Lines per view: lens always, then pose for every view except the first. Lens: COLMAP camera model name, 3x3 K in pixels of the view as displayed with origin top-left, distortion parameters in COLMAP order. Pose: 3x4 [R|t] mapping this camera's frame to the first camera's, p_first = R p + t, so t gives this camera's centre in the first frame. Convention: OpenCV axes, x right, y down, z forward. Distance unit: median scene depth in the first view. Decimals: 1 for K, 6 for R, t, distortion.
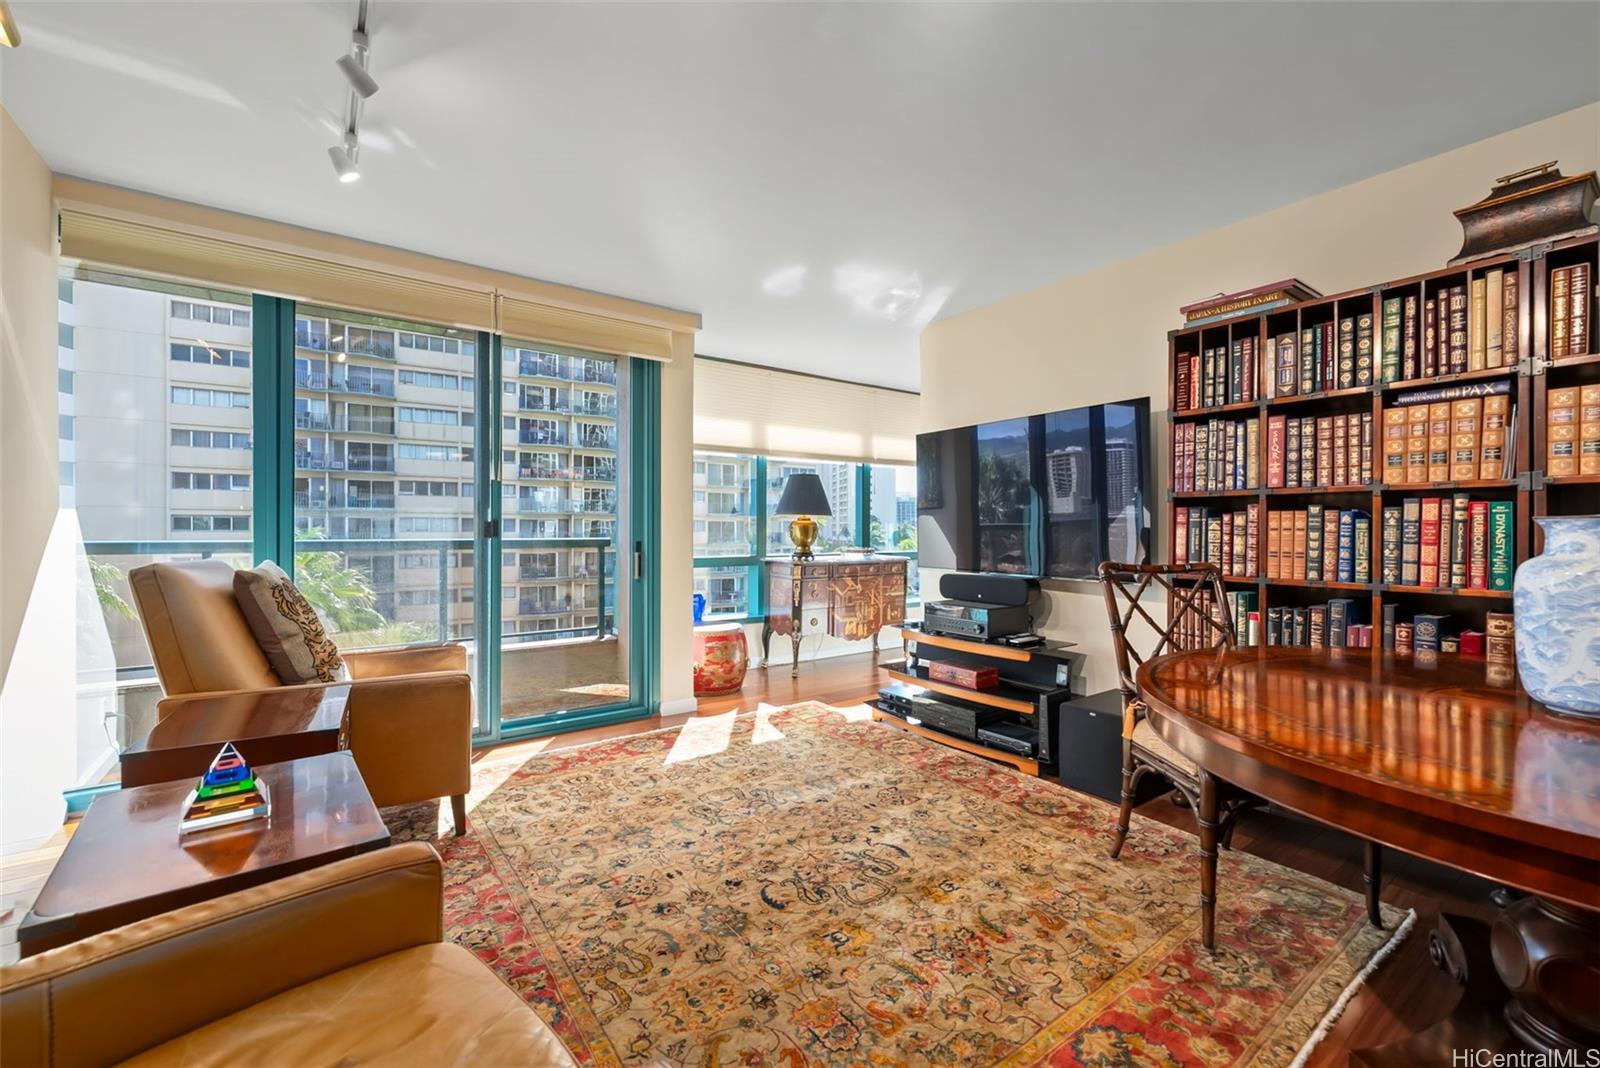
lens RADIAL K [[666.0, 0, 798.9], [0, 666.0, 534.7], [0, 0, 1]] dist [-0.001302, -0.000092]
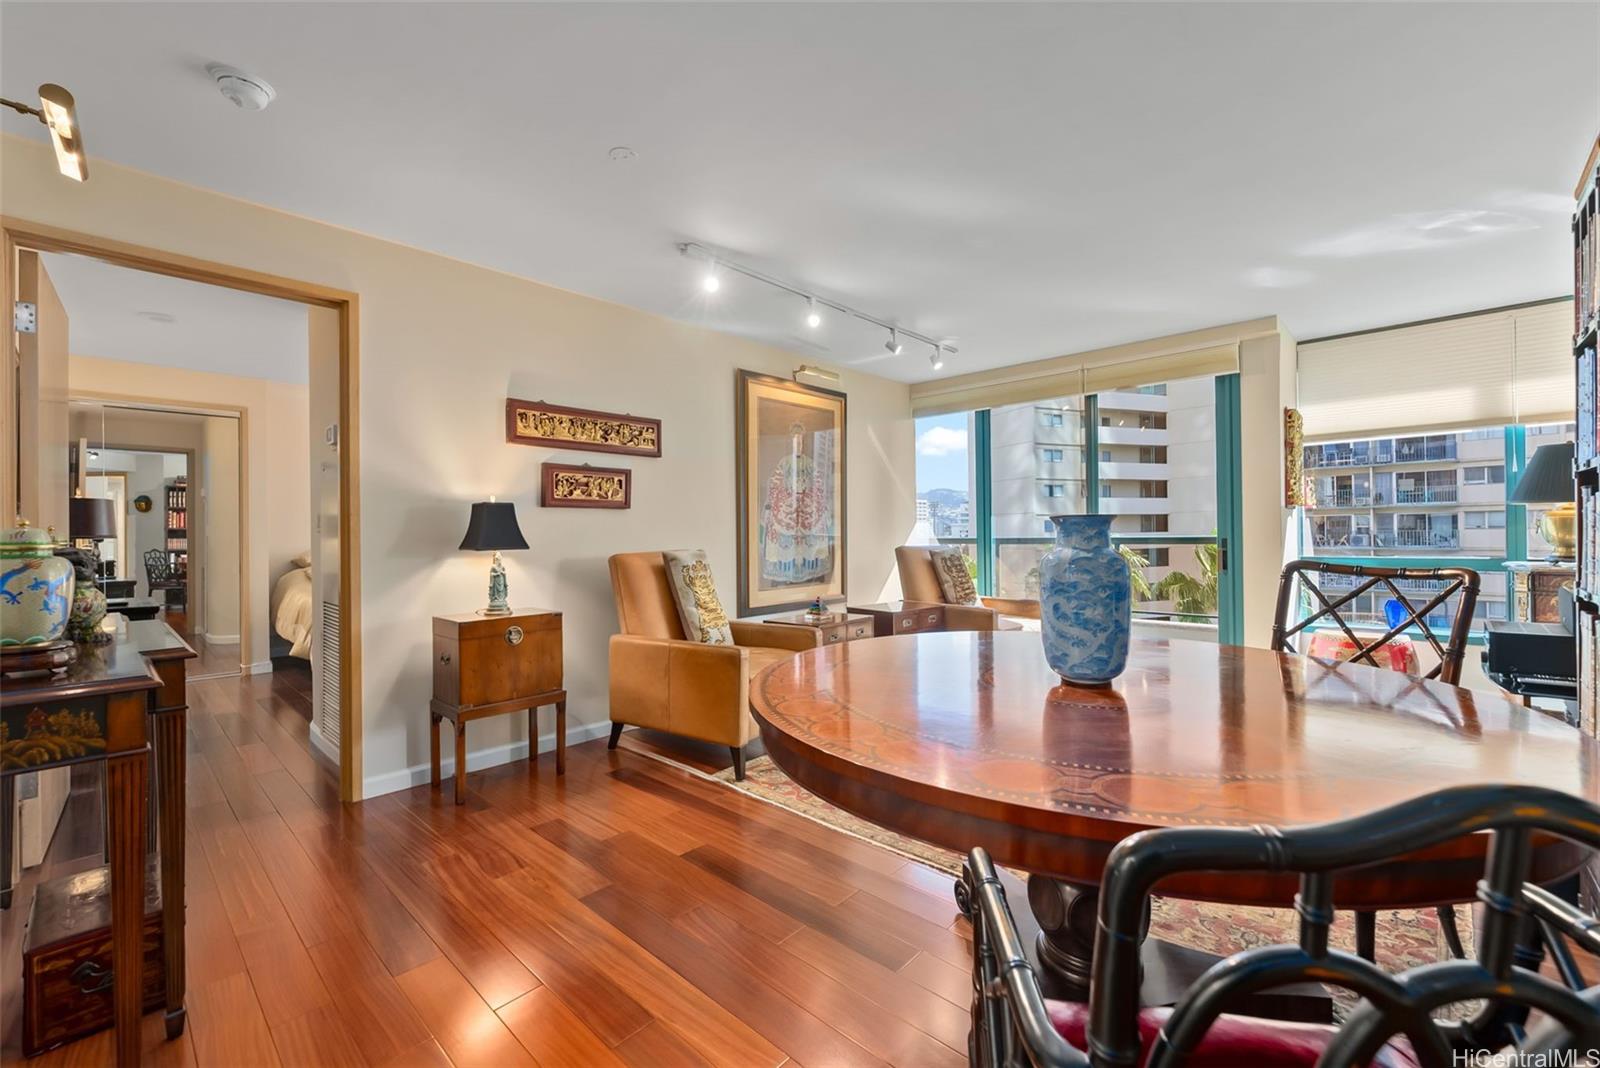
lens RADIAL K [[666.0, 0, 798.9], [0, 666.0, 534.7], [0, 0, 1]] dist [-0.001302, -0.000092]
pose [[0.186319, -0.000739, -0.982489, 0.547684], [0.003750, 0.999993, -0.000041, 0.001390], [0.982482, -0.003677, 0.186320, 0.074268]]
